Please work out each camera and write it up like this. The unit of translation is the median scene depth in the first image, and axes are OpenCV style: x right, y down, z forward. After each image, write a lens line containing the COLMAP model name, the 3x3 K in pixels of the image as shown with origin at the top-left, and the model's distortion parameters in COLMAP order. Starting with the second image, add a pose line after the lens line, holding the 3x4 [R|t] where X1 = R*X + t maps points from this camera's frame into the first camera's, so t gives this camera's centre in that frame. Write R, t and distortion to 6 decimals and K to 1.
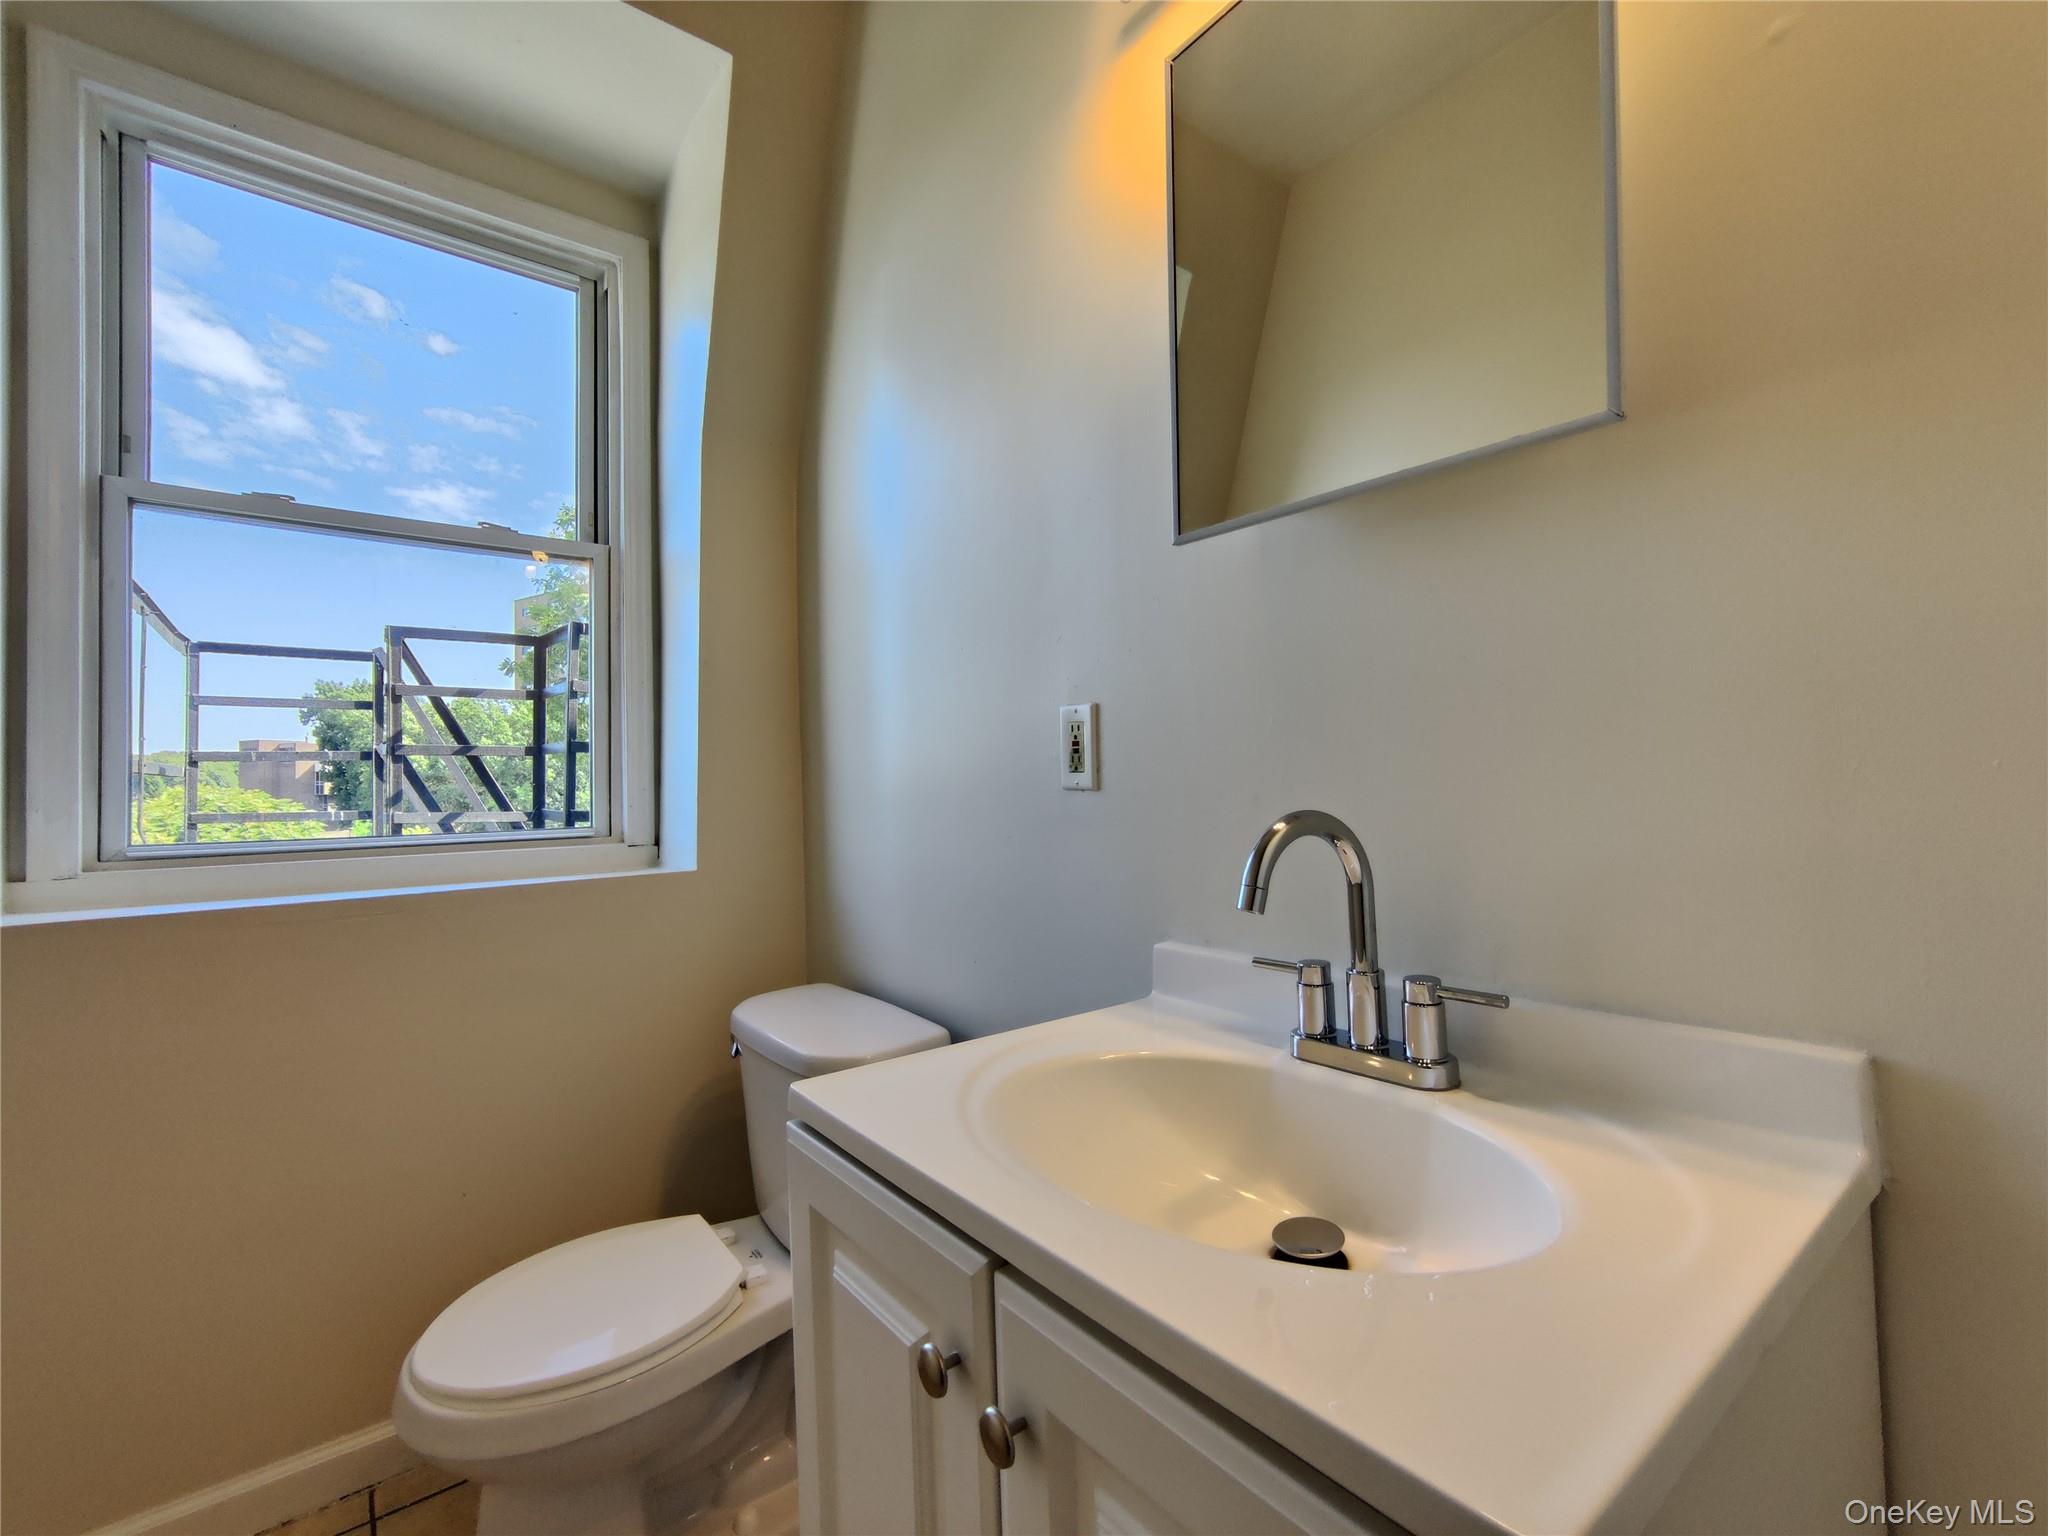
lens RADIAL K [[871.8, 0, 1015.6], [0, 871.8, 763.6], [0, 0, 1]] dist [-0.002681, 0.000448]
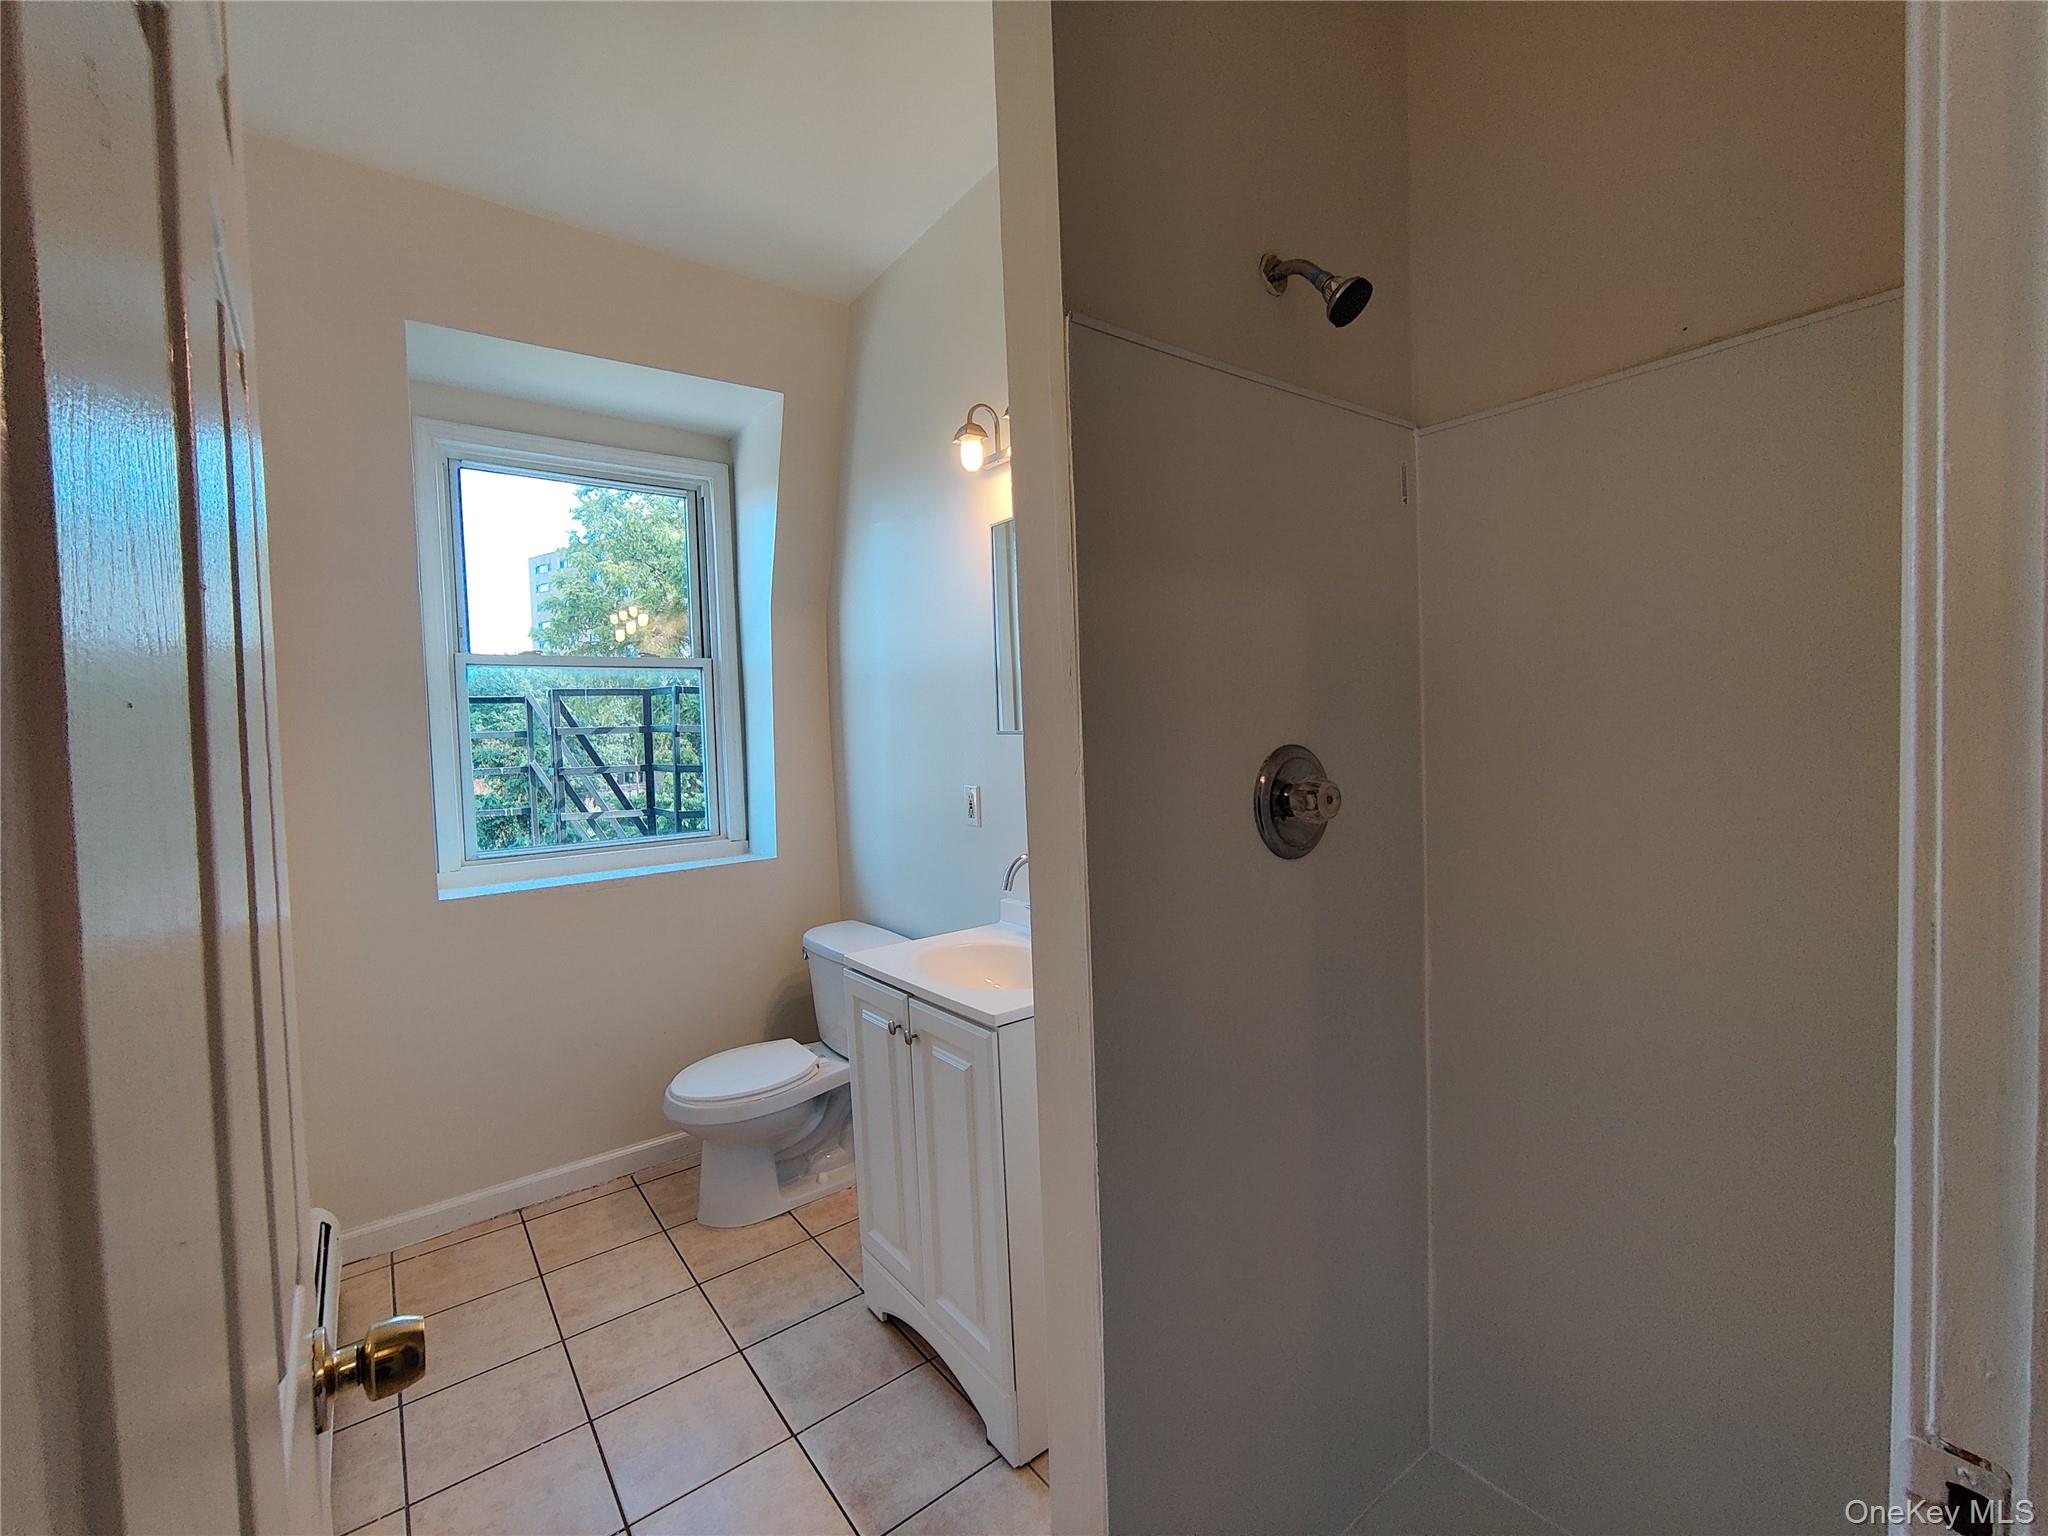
lens RADIAL K [[871.8, 0, 1025.3], [0, 871.8, 766.7], [0, 0, 1]] dist [-0.002681, 0.000448]
pose [[0.999894, -0.013965, -0.004044, 0.168883], [0.014207, 0.997583, 0.068020, -0.204725], [0.003084, -0.068071, 0.997676, -0.869223]]
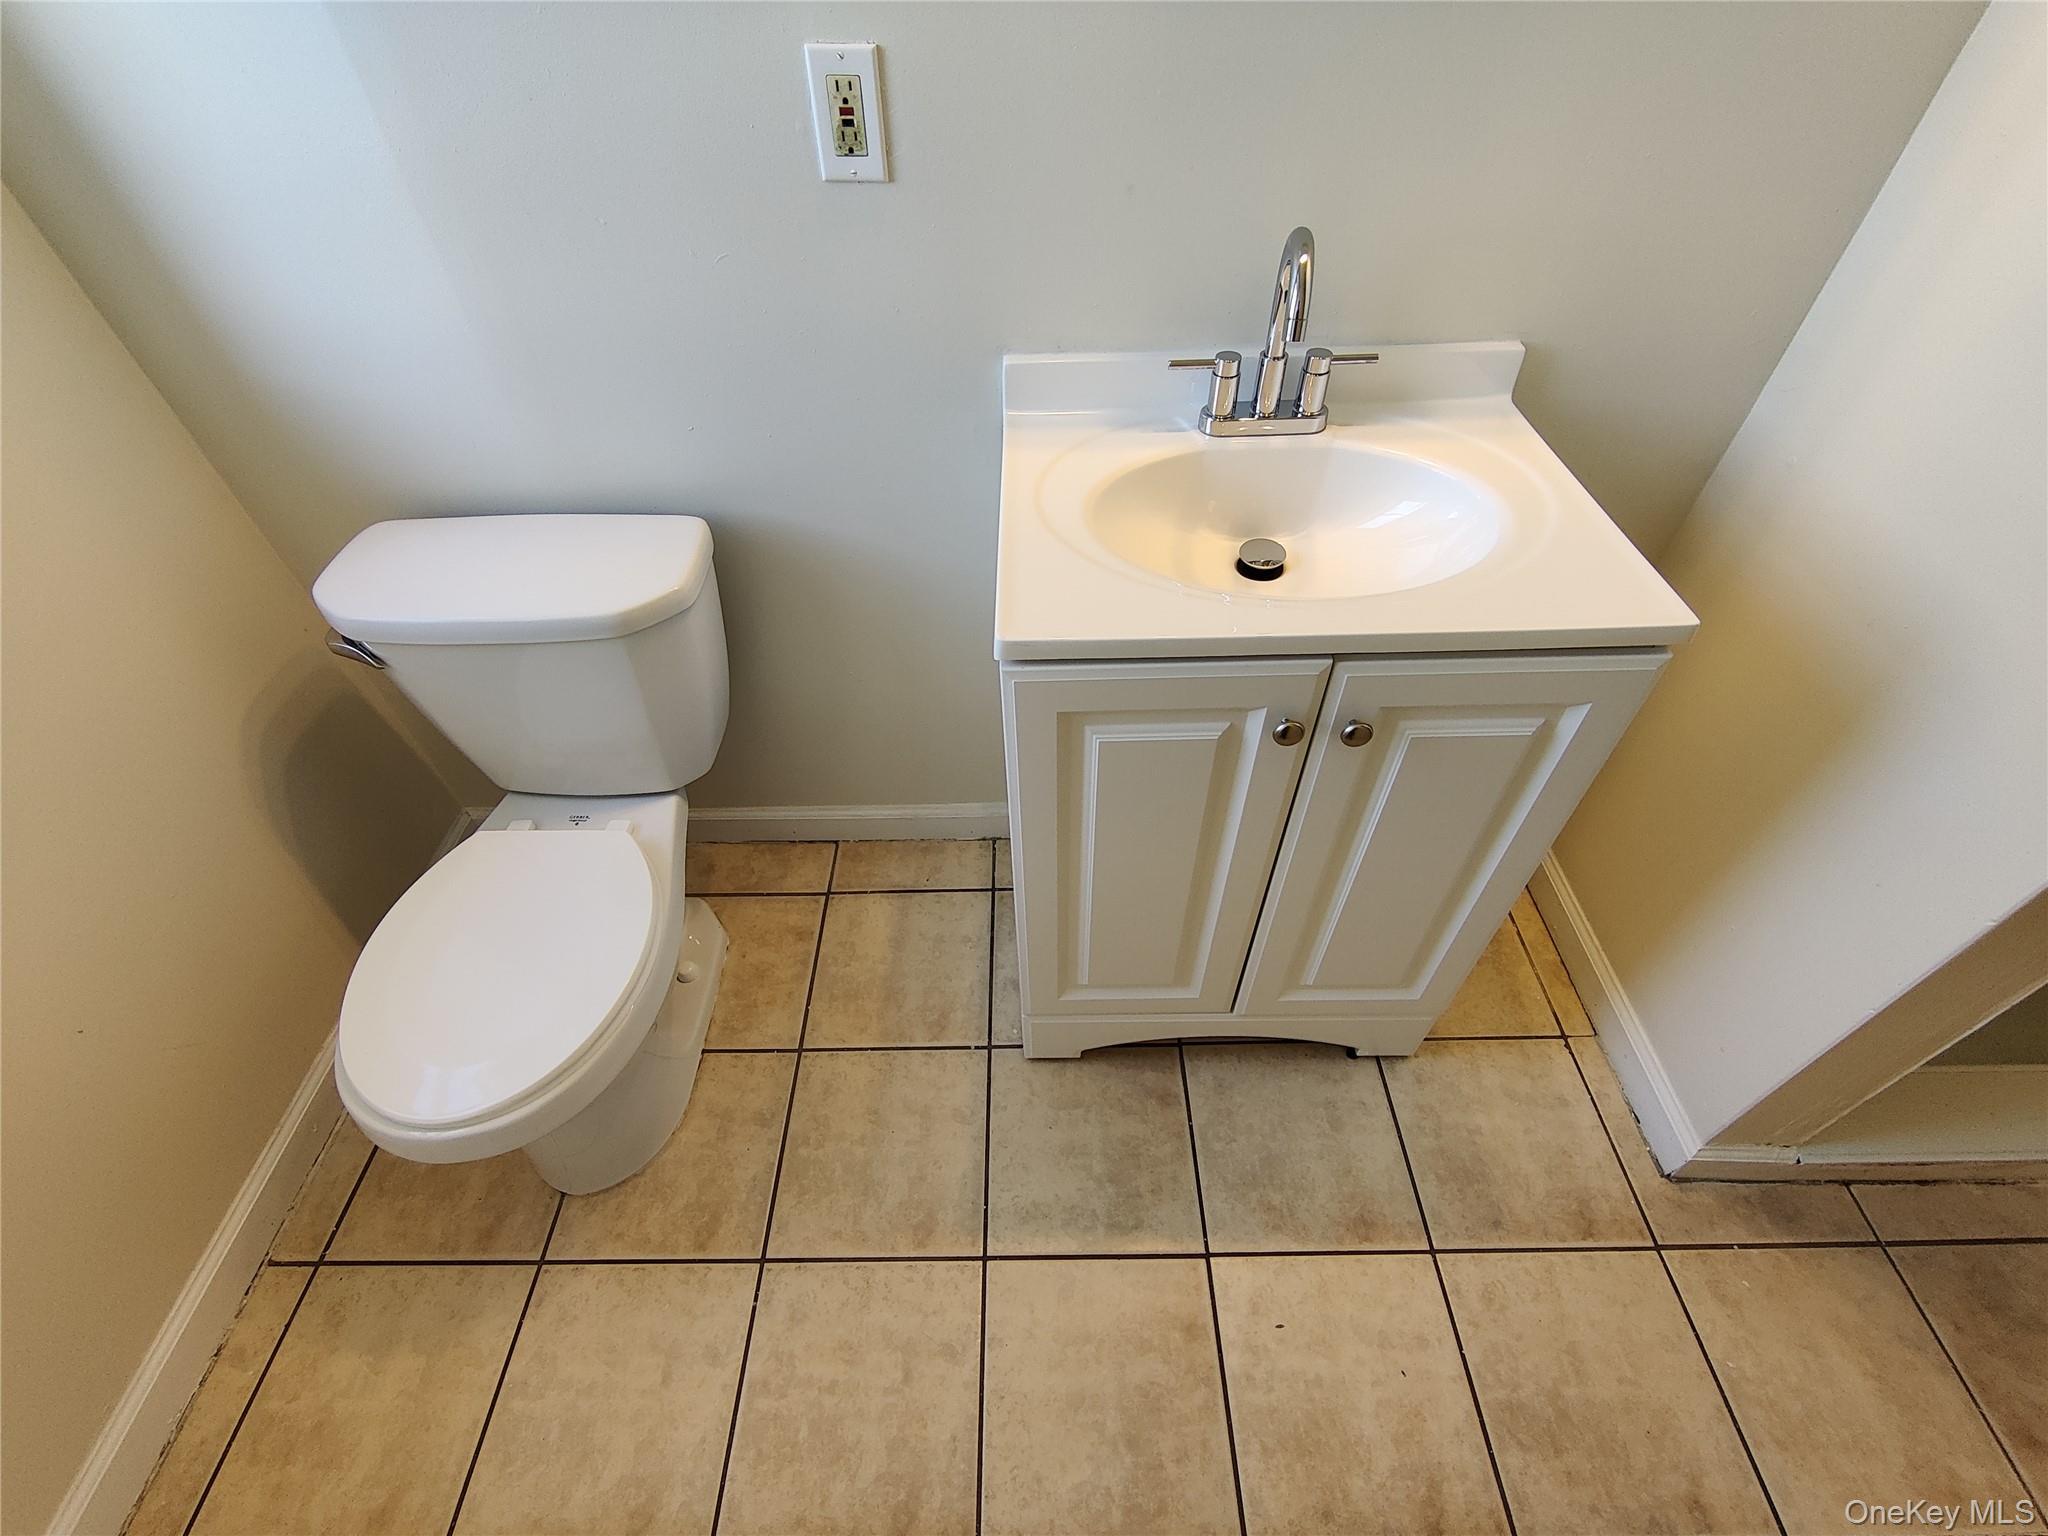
lens RADIAL K [[871.8, 0, 1022.6], [0, 871.8, 767.2], [0, 0, 1]] dist [-0.002681, 0.000448]
pose [[0.607339, -0.567951, 0.555491, -0.469082], [-0.009550, 0.693951, 0.719959, -0.139831], [-0.794385, -0.442564, 0.416040, 0.254404]]
